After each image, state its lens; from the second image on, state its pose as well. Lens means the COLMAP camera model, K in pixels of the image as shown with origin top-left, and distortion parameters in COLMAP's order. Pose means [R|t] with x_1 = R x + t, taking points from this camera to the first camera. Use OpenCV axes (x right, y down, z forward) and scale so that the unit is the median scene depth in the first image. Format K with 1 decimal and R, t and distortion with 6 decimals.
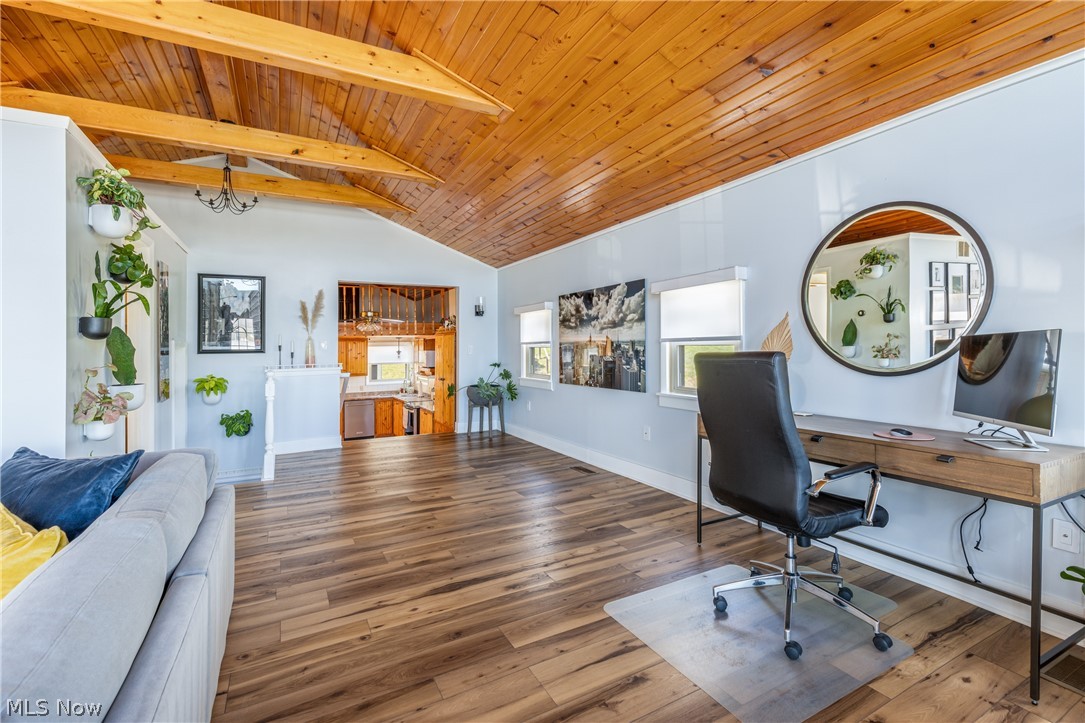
lens RADIAL K [[485.7, 0, 540.8], [0, 485.7, 340.2], [0, 0, 1]] dist [0.000537, -0.000553]
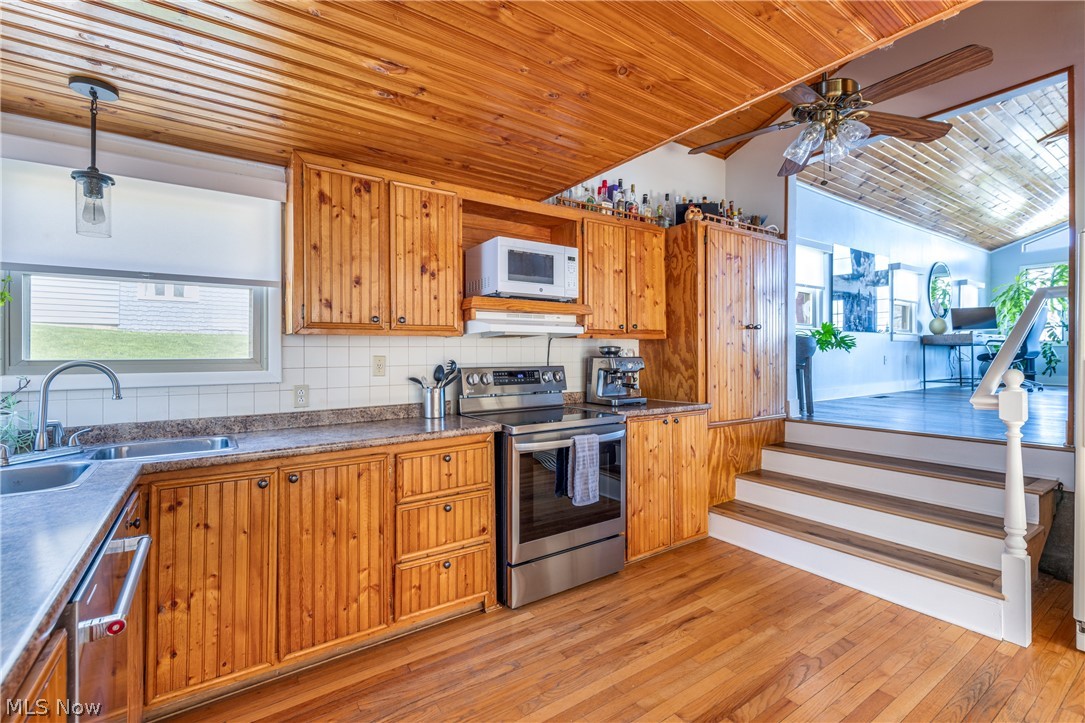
lens RADIAL K [[485.7, 0, 545.8], [0, 485.7, 356.6], [0, 0, 1]] dist [0.000537, -0.000553]
pose [[-0.110189, 0.001725, 0.993909, -1.084779], [-0.014184, 0.999894, -0.003308, 0.187826], [-0.993809, -0.014462, -0.110153, 2.051178]]
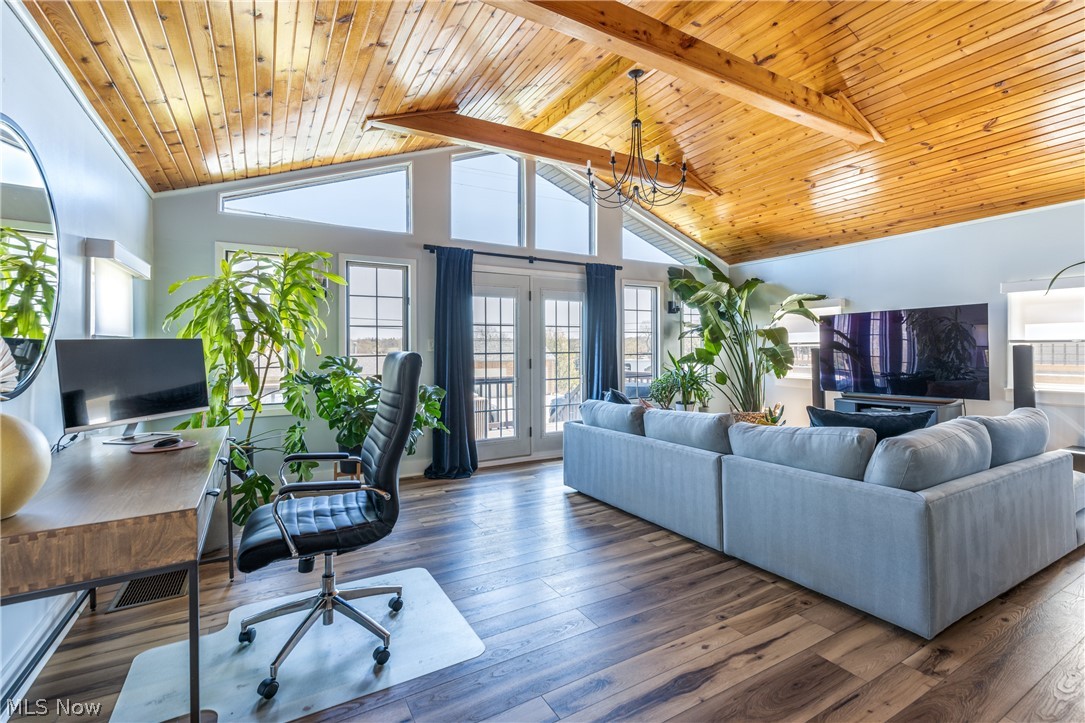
lens RADIAL K [[485.7, 0, 546.4], [0, 485.7, 350.3], [0, 0, 1]] dist [0.000537, -0.000553]
pose [[-0.998955, 0.018735, -0.041698, 0.022702], [0.018973, 0.999806, -0.005319, 0.014730], [0.041590, -0.006105, -0.999116, 0.917895]]
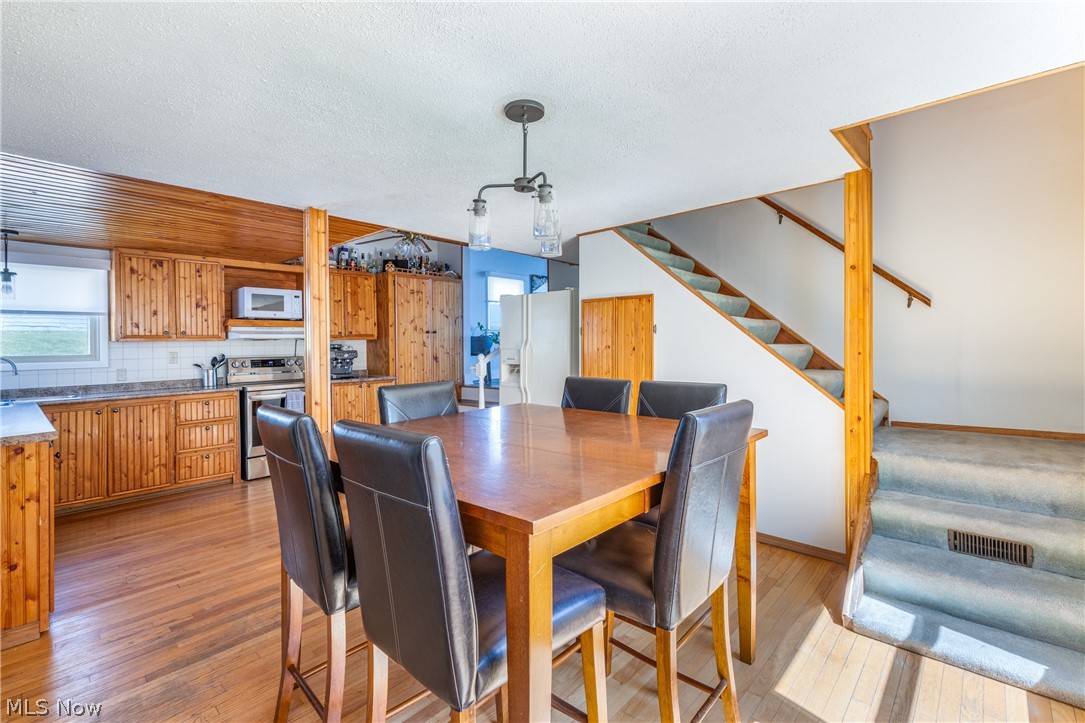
lens RADIAL K [[485.7, 0, 543.8], [0, 485.7, 346.7], [0, 0, 1]] dist [0.000537, -0.000553]
pose [[-0.334258, 0.008173, 0.942446, -1.731694], [-0.000299, 0.999961, -0.008778, 0.185381], [-0.942481, -0.003216, -0.334243, 1.784081]]
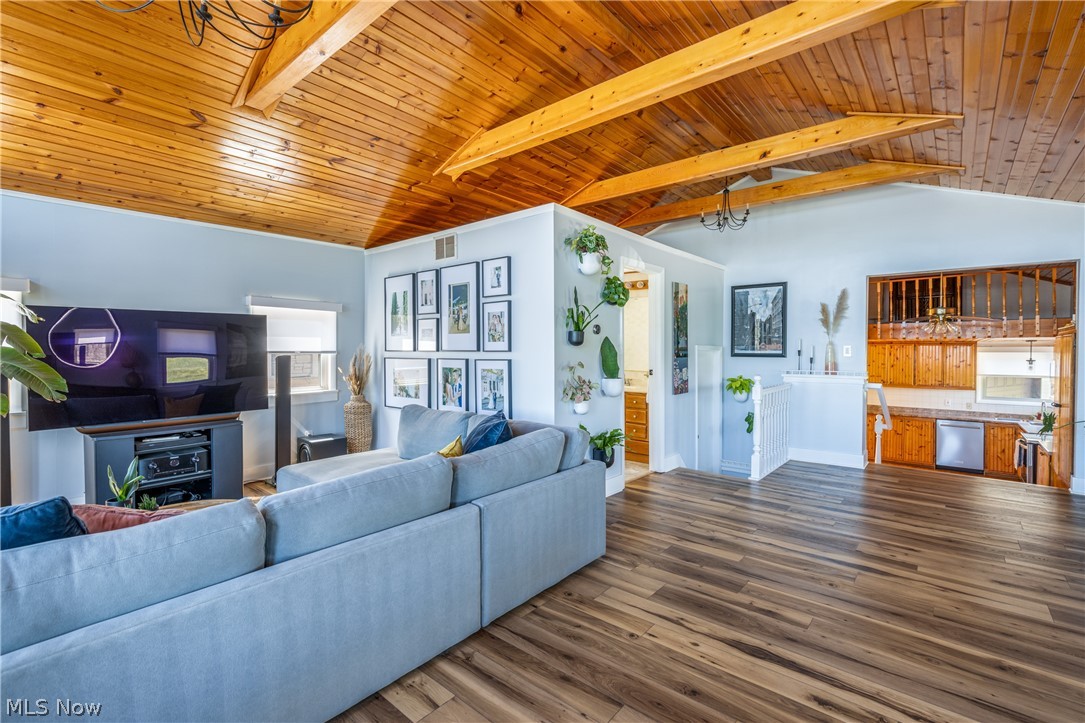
lens RADIAL K [[485.7, 0, 545.7], [0, 485.7, 353.1], [0, 0, 1]] dist [0.000537, -0.000553]
pose [[0.369839, 0.018883, -0.928904, 0.235786], [0.002377, 0.999771, 0.021270, -0.007000], [0.929093, -0.010074, 0.369709, 0.201407]]
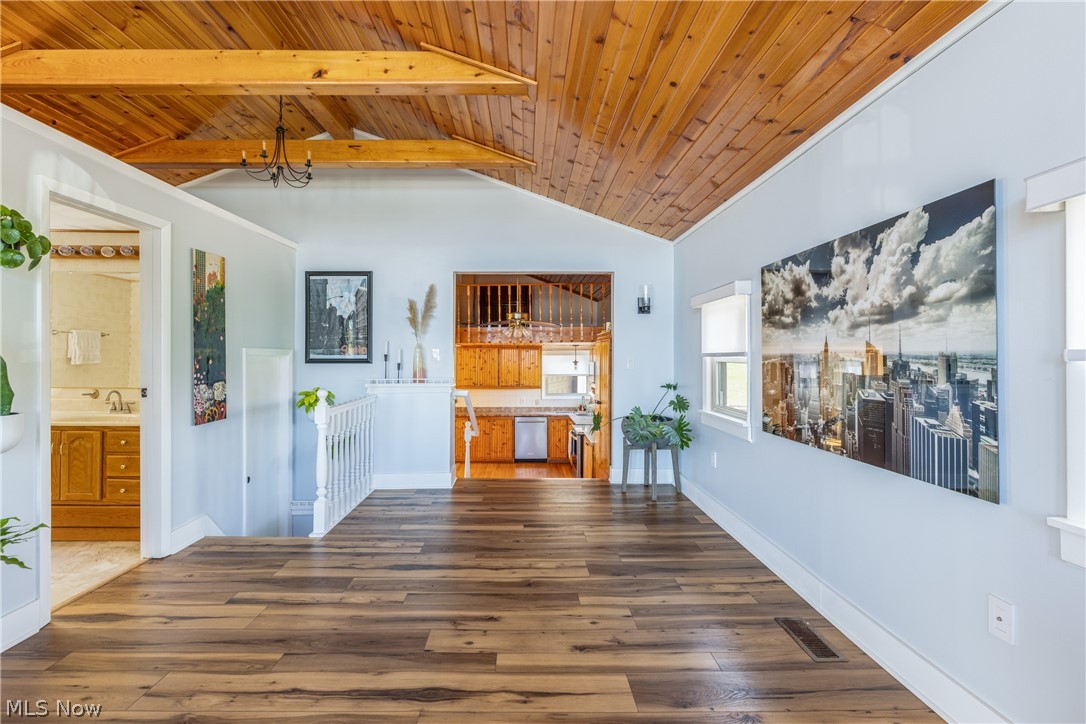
lens RADIAL K [[486.1, 0, 529.1], [0, 486.1, 345.7], [0, 0, 1]] dist [0.000537, -0.000553]
pose [[0.885108, 0.001854, -0.465382, 0.072676], [-0.003666, 0.999989, -0.002989, -0.002998], [0.465372, 0.004352, 0.885105, 0.489255]]
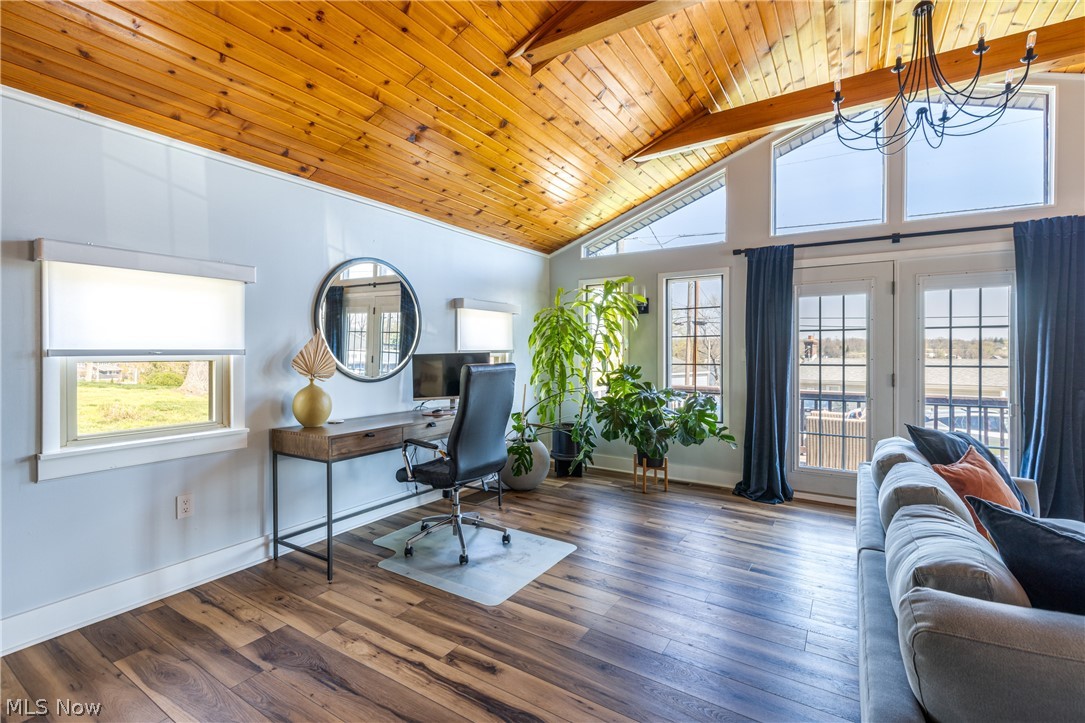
lens RADIAL K [[485.7, 0, 543.0], [0, 485.7, 353.1], [0, 0, 1]] dist [0.000537, -0.000553]
pose [[-0.492320, 0.011464, 0.870339, -0.423515], [-0.002198, 0.999894, -0.014414, 0.005390], [-0.870411, -0.009009, -0.492242, 0.709685]]
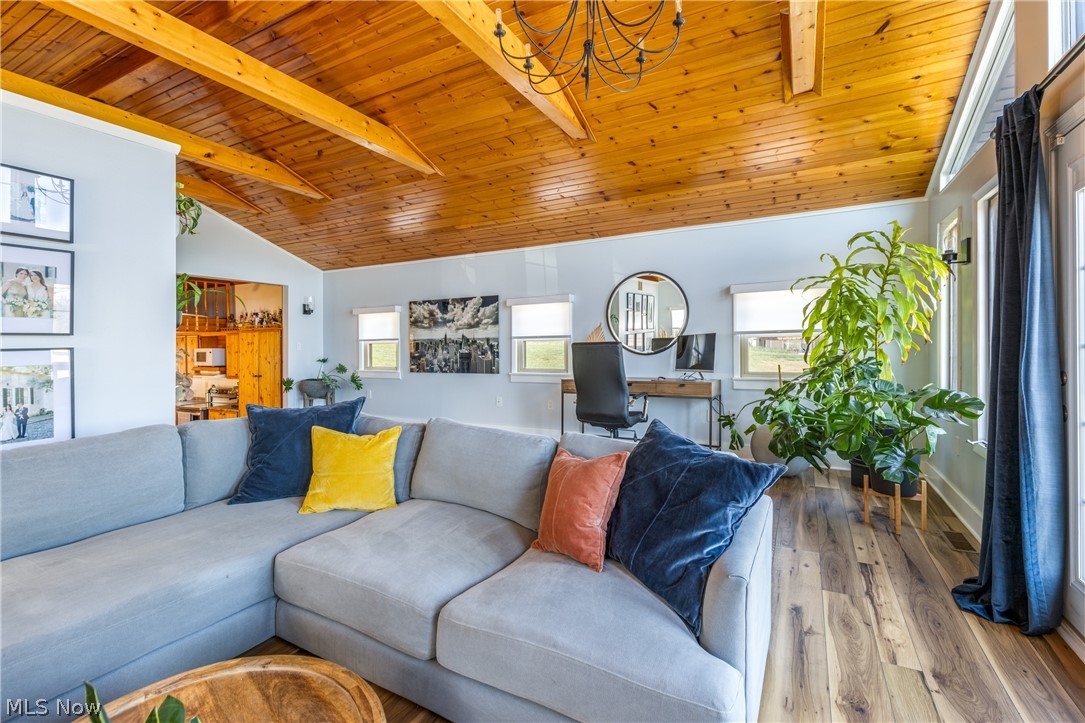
lens RADIAL K [[485.7, 0, 539.0], [0, 485.7, 342.0], [0, 0, 1]] dist [0.000537, -0.000553]
pose [[0.829648, 0.005343, 0.558262, -0.456874], [-0.005863, 0.999982, -0.000857, 0.012669], [-0.558257, -0.002562, 0.829664, -0.252924]]
